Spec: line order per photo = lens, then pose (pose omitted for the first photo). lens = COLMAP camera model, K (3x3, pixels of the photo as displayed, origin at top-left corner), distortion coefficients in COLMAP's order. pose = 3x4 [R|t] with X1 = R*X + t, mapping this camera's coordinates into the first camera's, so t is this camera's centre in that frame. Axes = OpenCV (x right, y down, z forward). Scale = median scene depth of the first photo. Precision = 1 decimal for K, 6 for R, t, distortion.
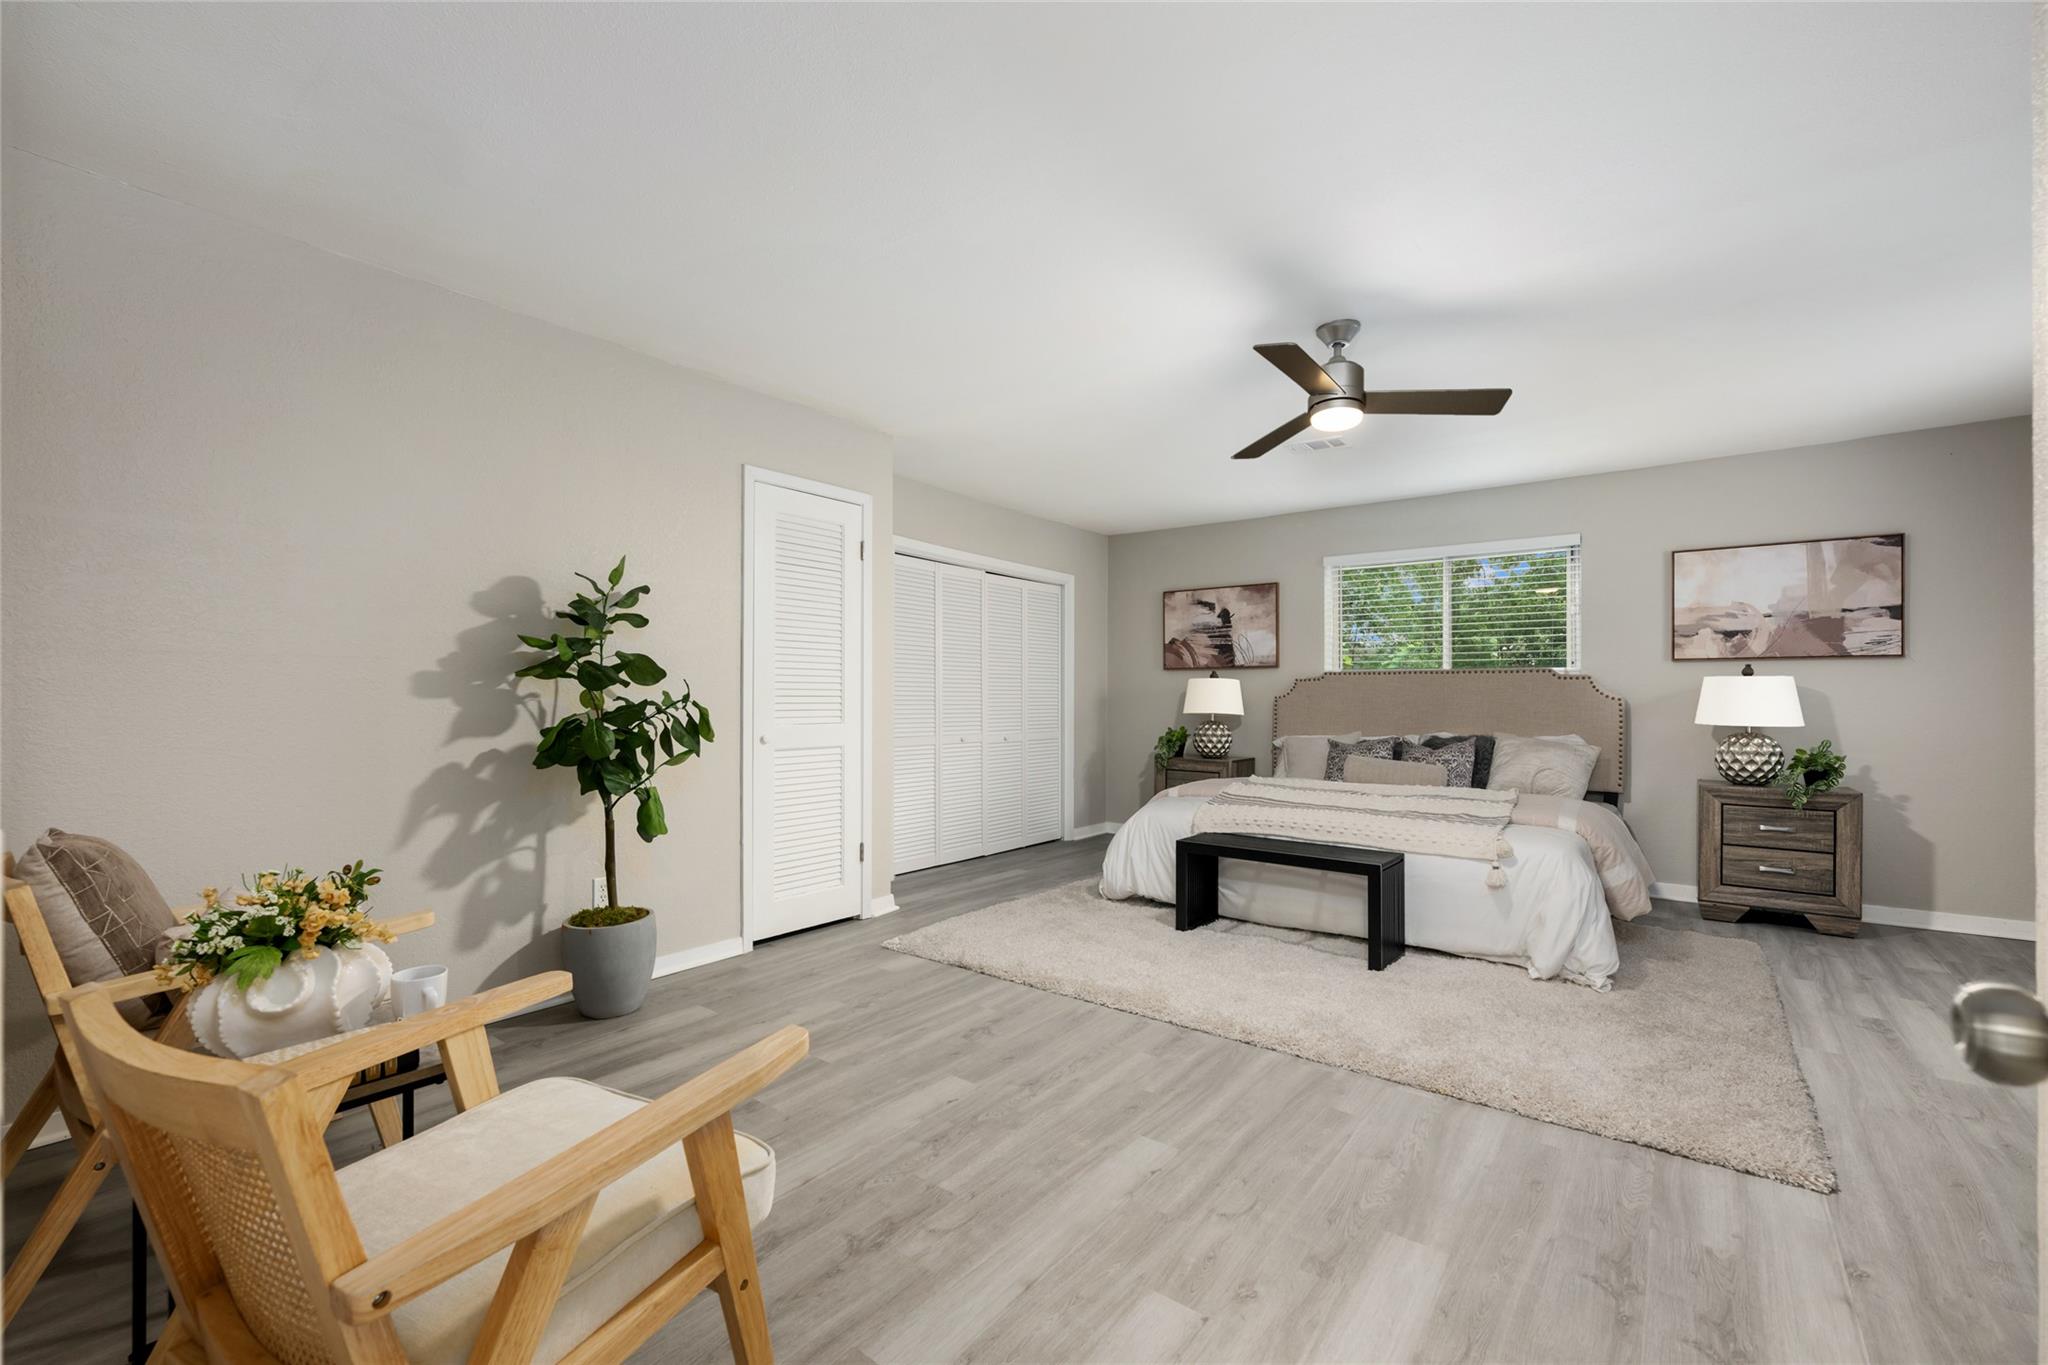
lens RADIAL K [[845.8, 0, 1021.8], [0, 845.8, 691.7], [0, 0, 1]] dist [0.000593, 0.000016]
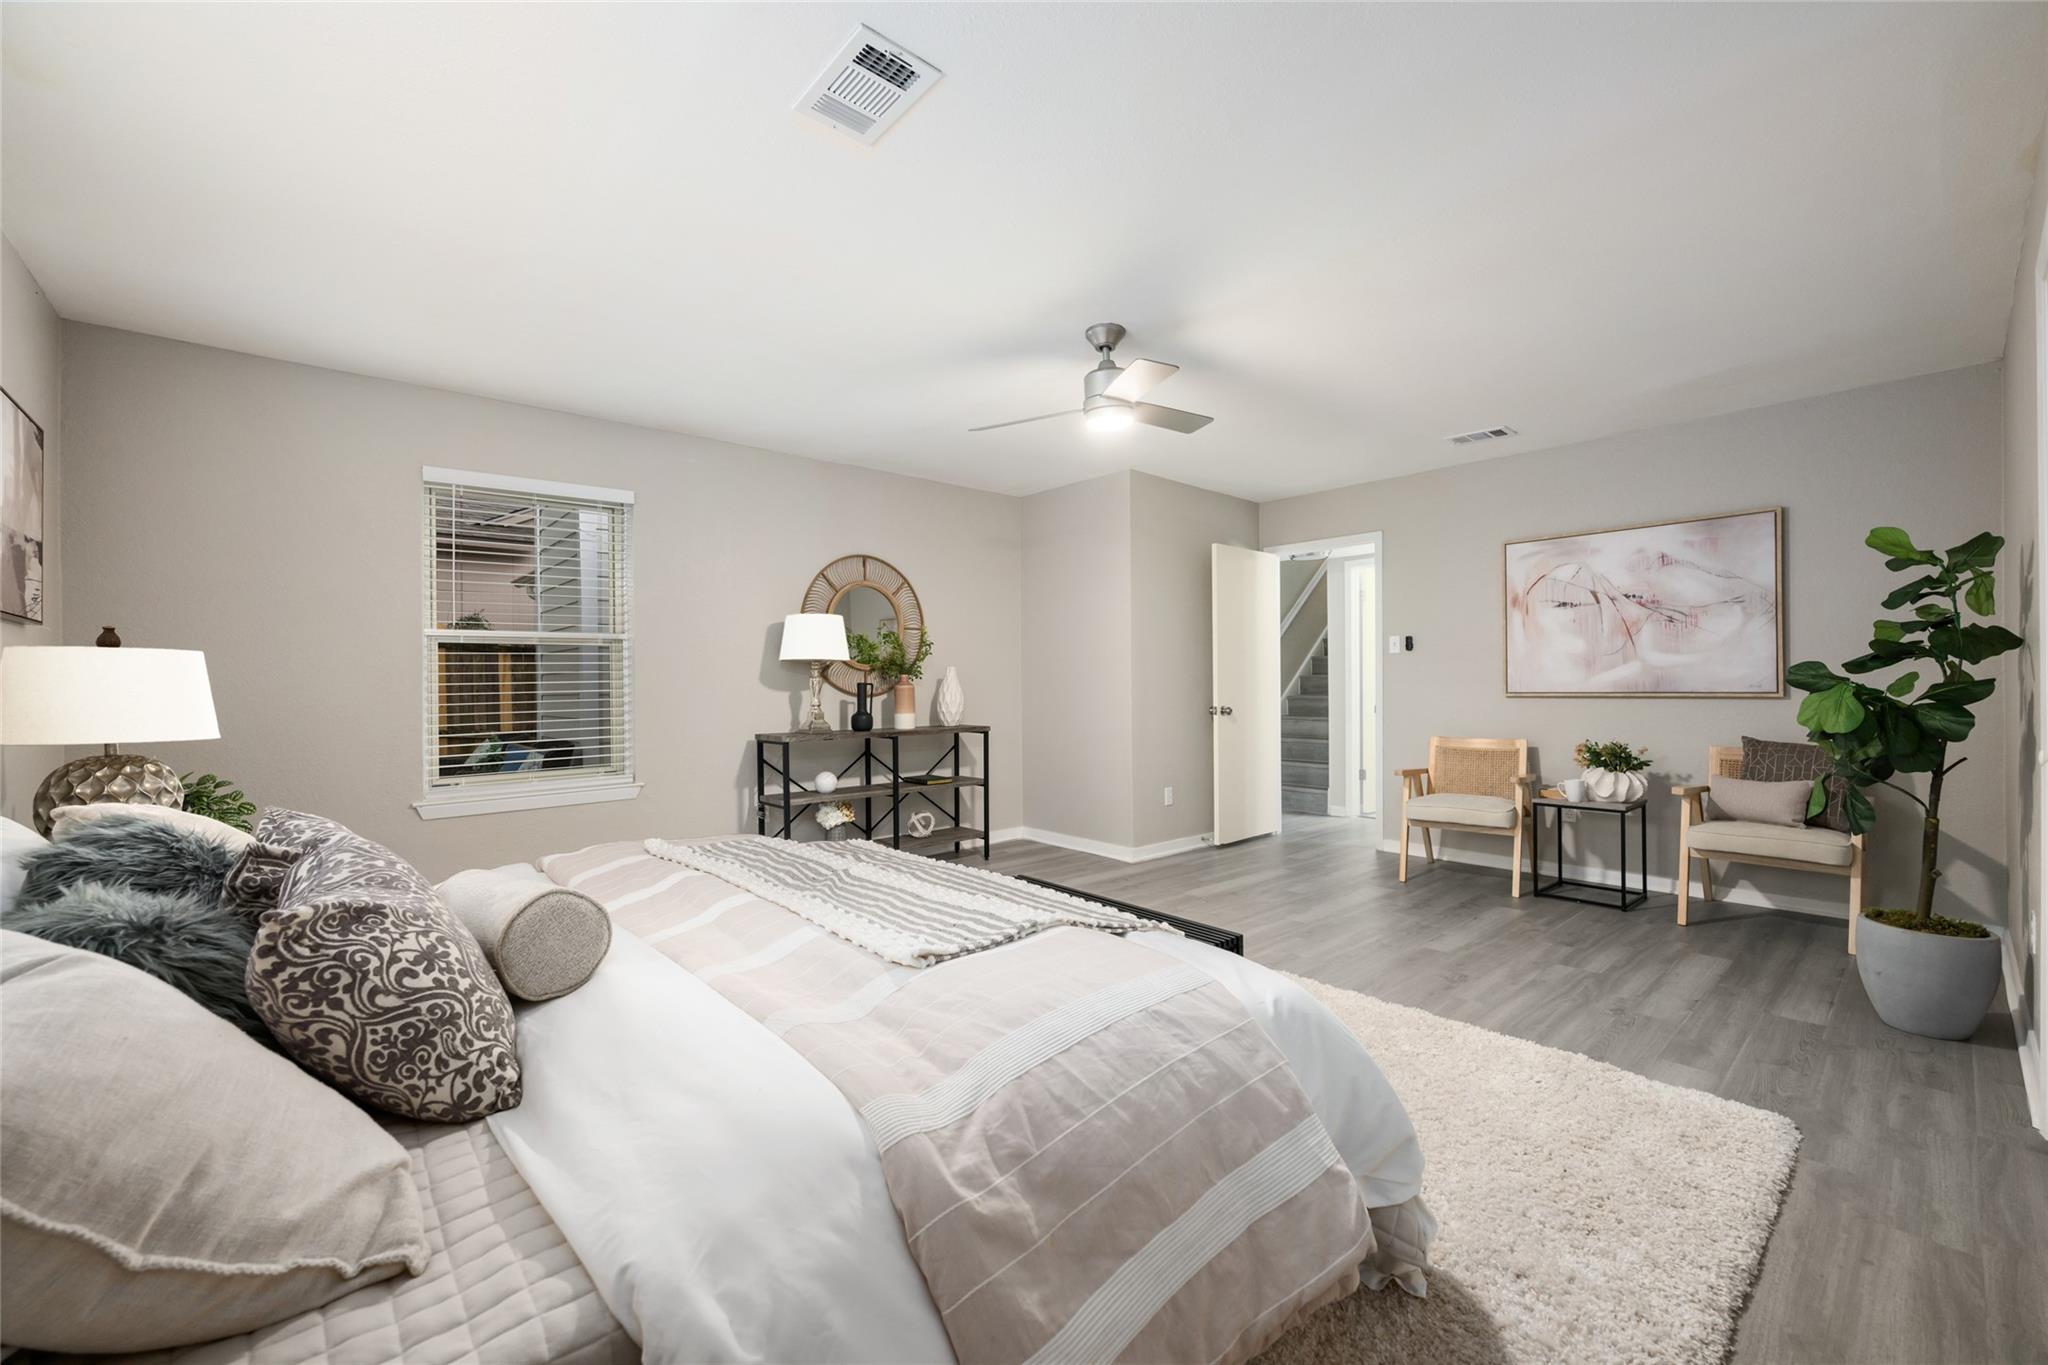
lens RADIAL K [[817.5, 0, 1029.7], [0, 817.5, 684.0], [0, 0, 1]] dist [-0.000074, 0.000067]
pose [[-0.983173, 0.004198, 0.182627, 0.297819], [0.003602, 0.999987, -0.003597, 0.012036], [-0.182639, -0.002879, -0.983176, 2.116108]]
